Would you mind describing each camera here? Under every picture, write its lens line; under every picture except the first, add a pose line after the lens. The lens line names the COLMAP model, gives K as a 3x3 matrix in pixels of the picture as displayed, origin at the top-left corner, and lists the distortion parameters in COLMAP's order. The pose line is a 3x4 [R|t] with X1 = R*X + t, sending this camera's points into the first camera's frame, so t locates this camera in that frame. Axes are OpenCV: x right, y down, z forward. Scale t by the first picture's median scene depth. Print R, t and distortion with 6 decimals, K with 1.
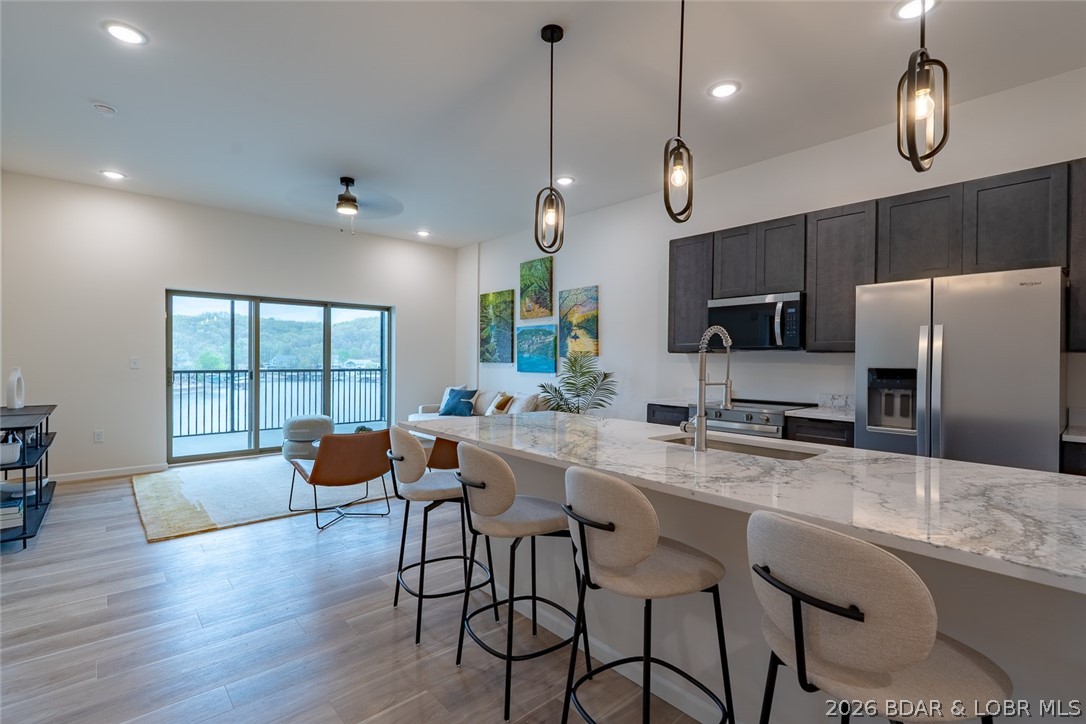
lens RADIAL K [[502.9, 0, 543.0], [0, 502.9, 362.0], [0, 0, 1]] dist [0.000161, 0.000087]
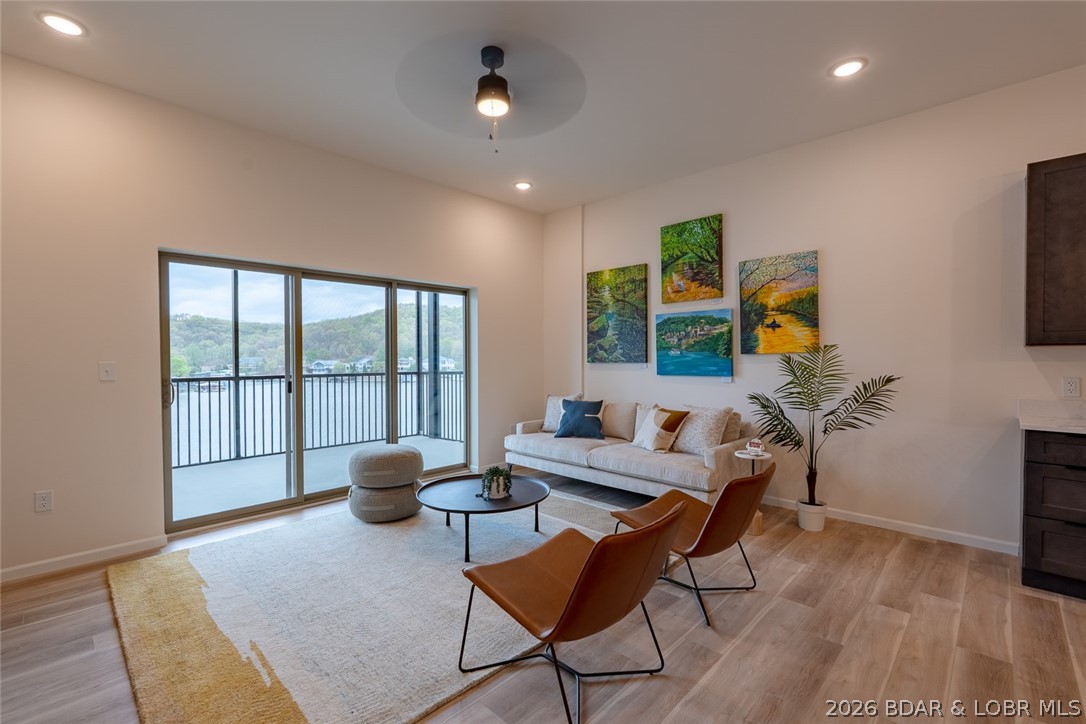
lens RADIAL K [[480.2, 0, 543.0], [0, 480.2, 362.0], [0, 0, 1]] dist [-0.001355, 0.000046]
pose [[0.997109, -0.011341, 0.075134, -0.309505], [0.011077, 0.999931, 0.003932, -0.005128], [-0.075173, -0.003089, 0.997166, 0.359519]]
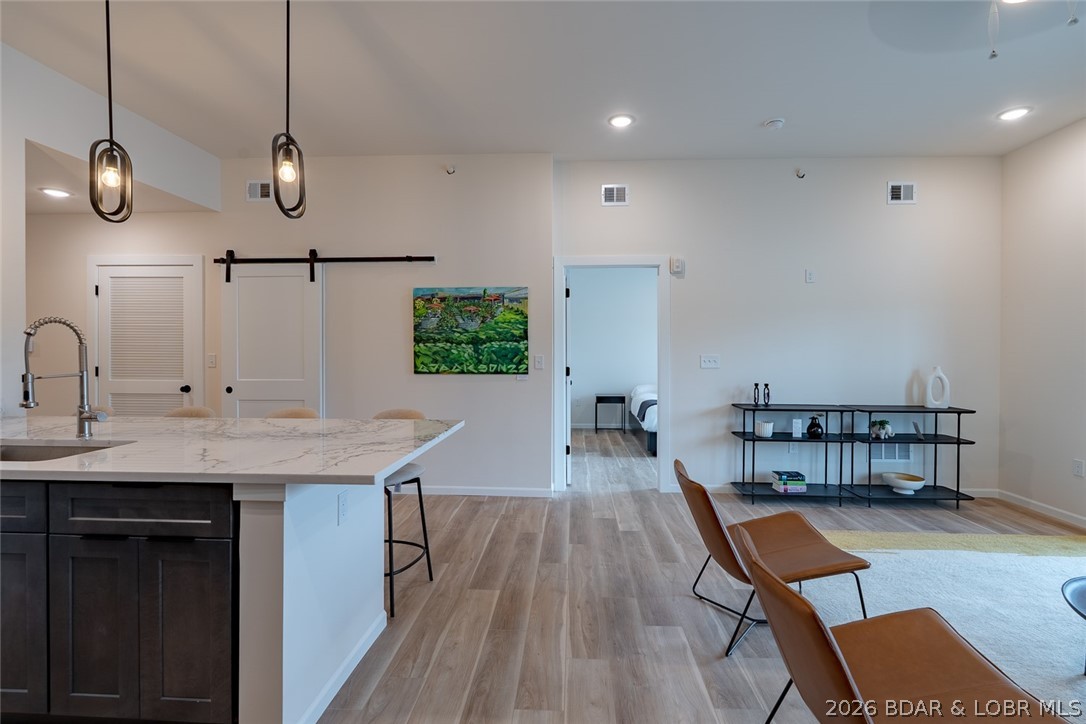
lens RADIAL K [[493.0, 0, 543.0], [0, 493.0, 362.0], [0, 0, 1]] dist [-0.001253, -0.000417]
pose [[-0.713838, 0.003115, -0.700304, 0.115749], [-0.015358, 0.999680, 0.020102, -0.004901], [0.700143, 0.025105, -0.713561, 0.818382]]
